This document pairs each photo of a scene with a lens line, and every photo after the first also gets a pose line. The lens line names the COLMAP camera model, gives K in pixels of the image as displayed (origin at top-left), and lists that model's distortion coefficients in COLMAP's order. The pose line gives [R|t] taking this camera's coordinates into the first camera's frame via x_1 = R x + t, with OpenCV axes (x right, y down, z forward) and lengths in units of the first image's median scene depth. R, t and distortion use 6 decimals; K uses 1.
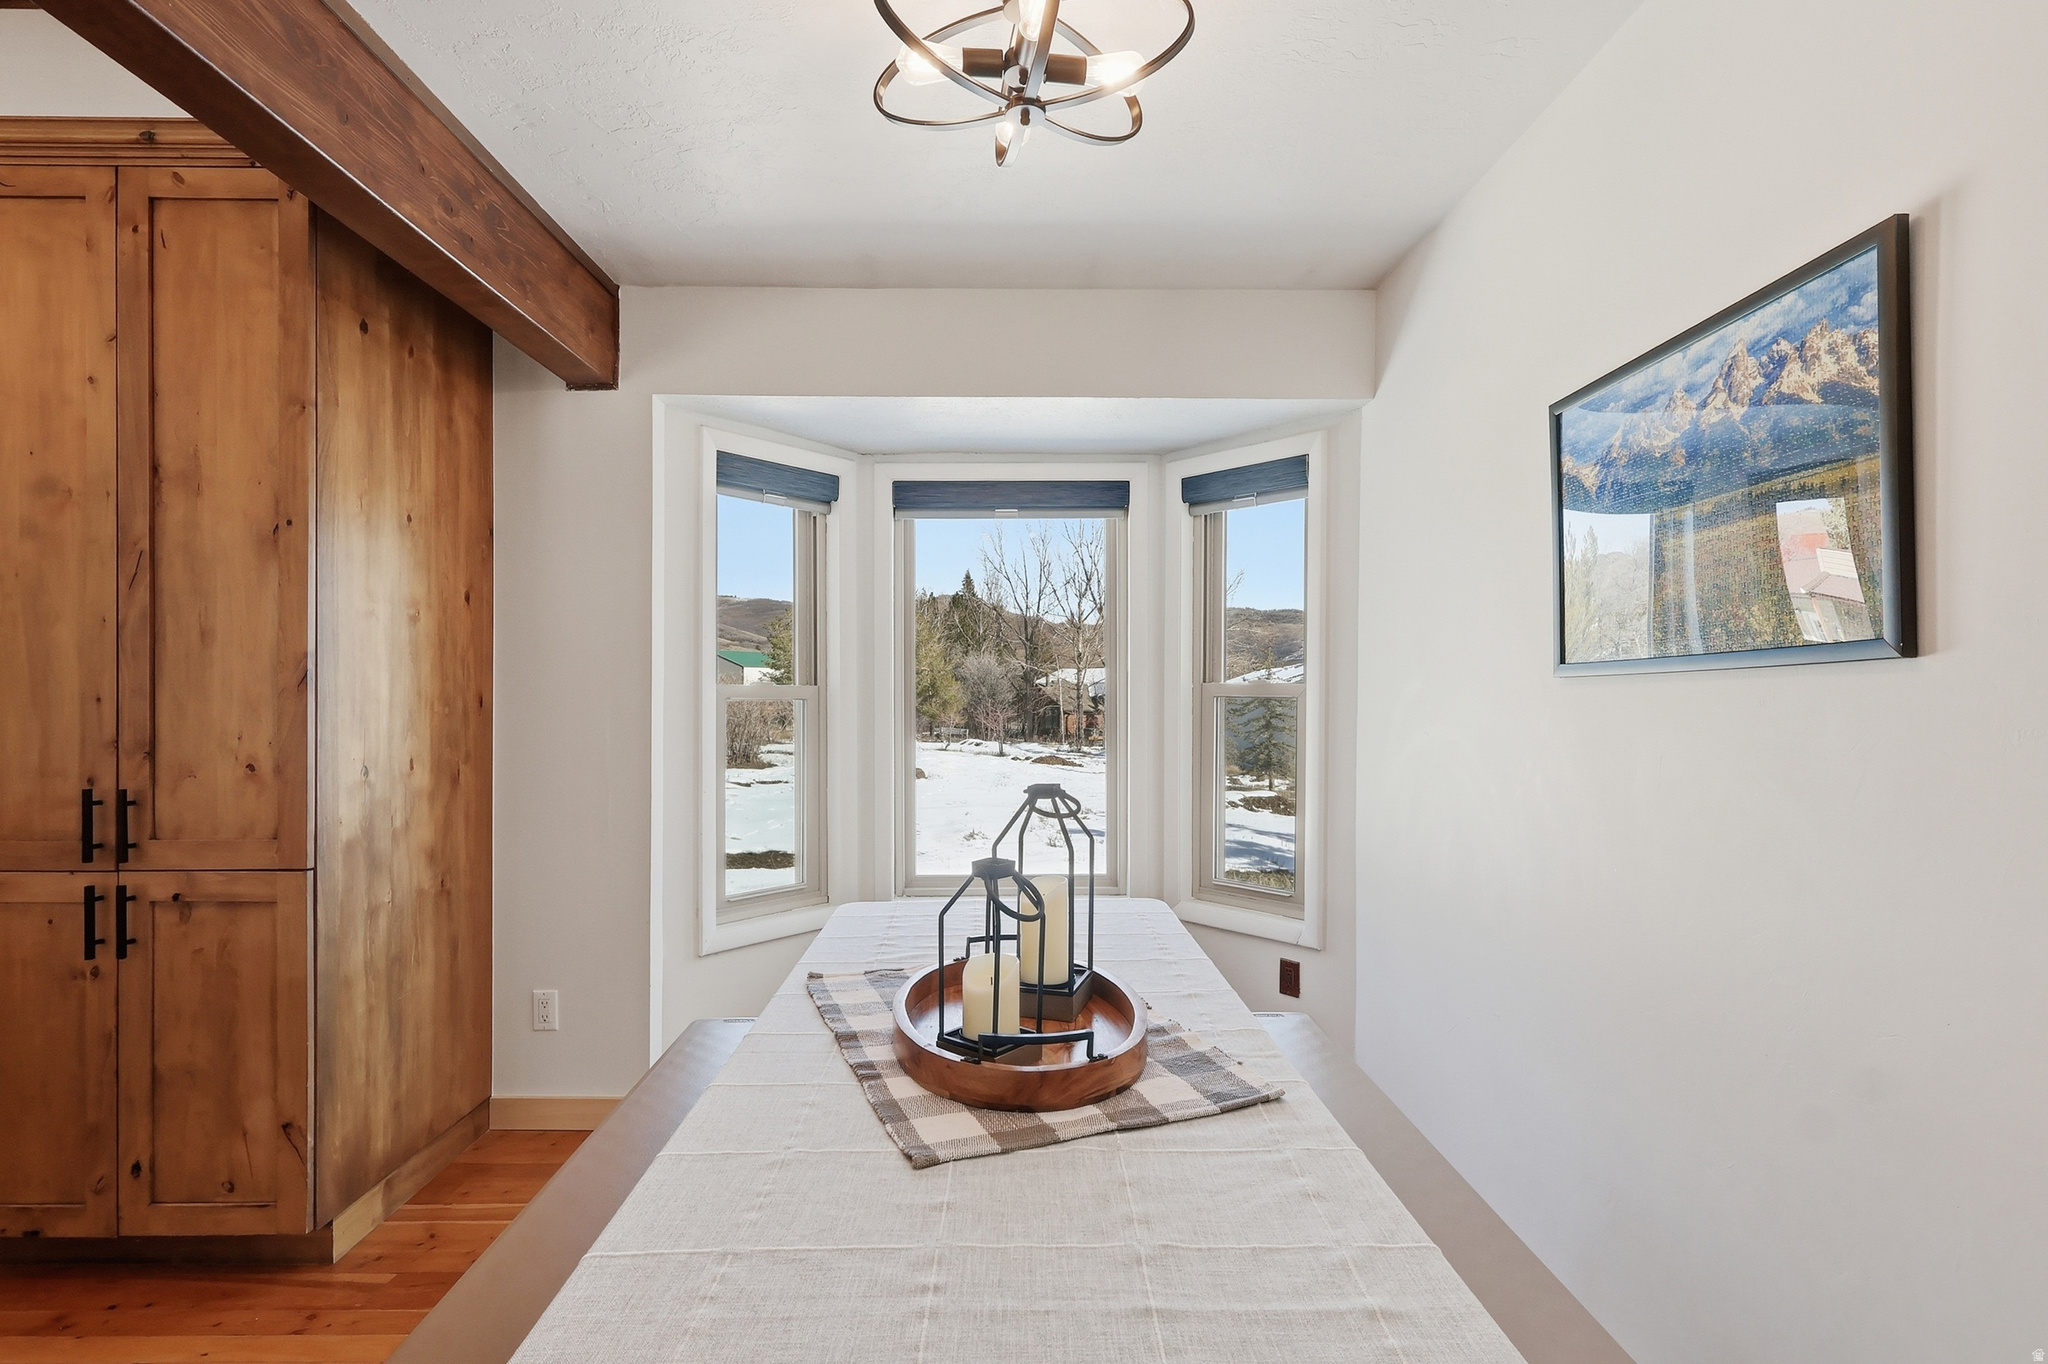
lens RADIAL K [[970.0, 0, 1021.4], [0, 970.0, 698.4], [0, 0, 1]] dist [-0.002024, -0.000373]
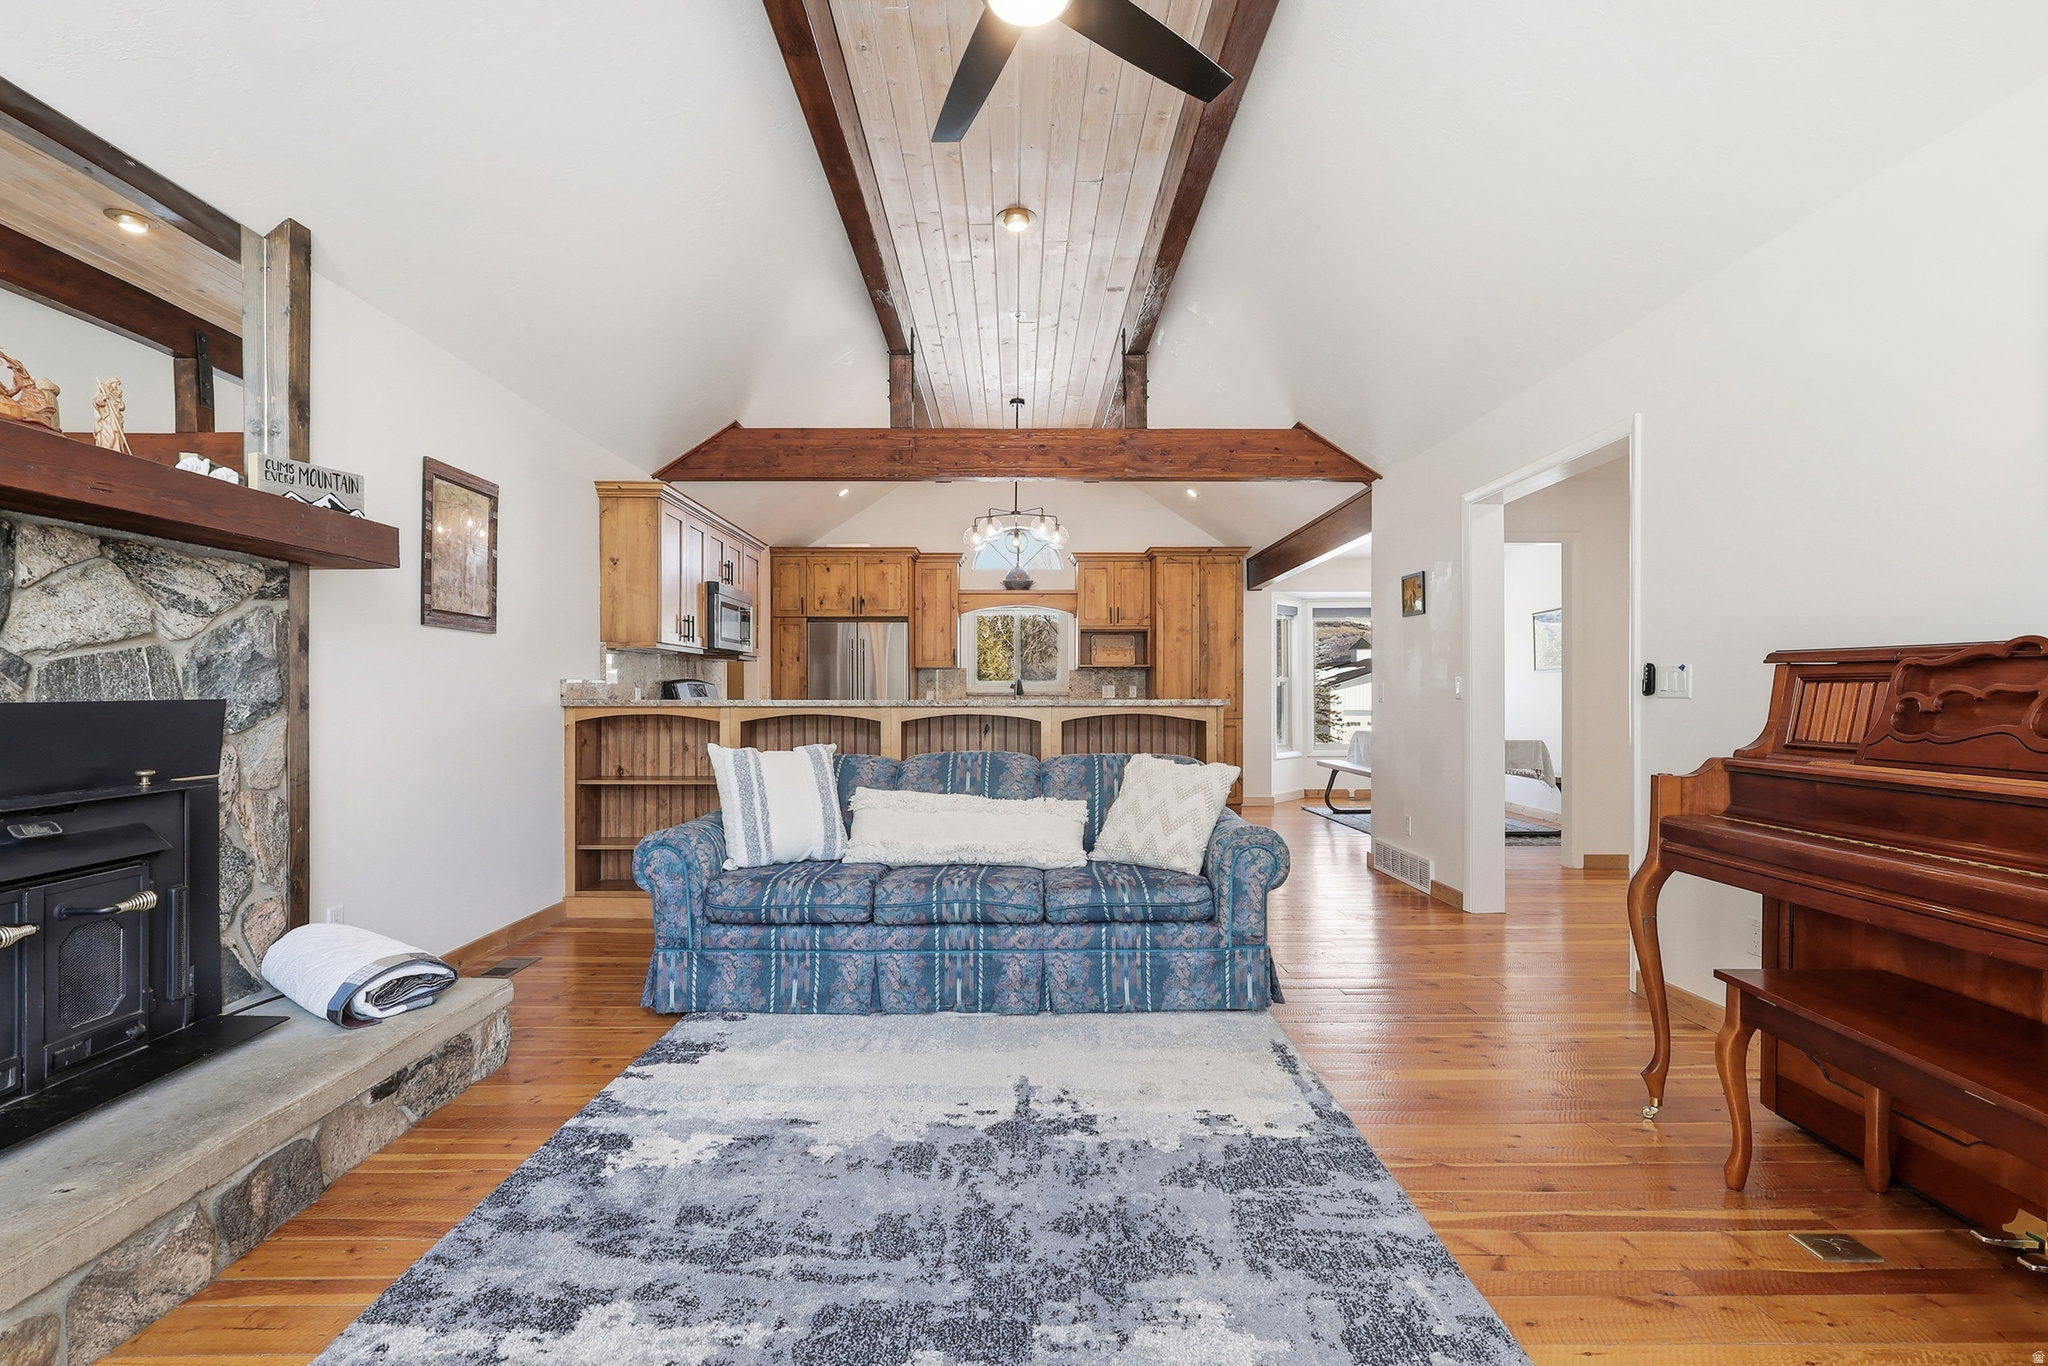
lens RADIAL K [[958.6, 0, 1021.0], [0, 958.6, 689.2], [0, 0, 1]] dist [0.000140, 0.000784]
pose [[0.999918, -0.002678, -0.012502, -1.669768], [0.002500, 0.999896, -0.014198, 0.103724], [0.012539, 0.014165, 0.999821, -3.261240]]
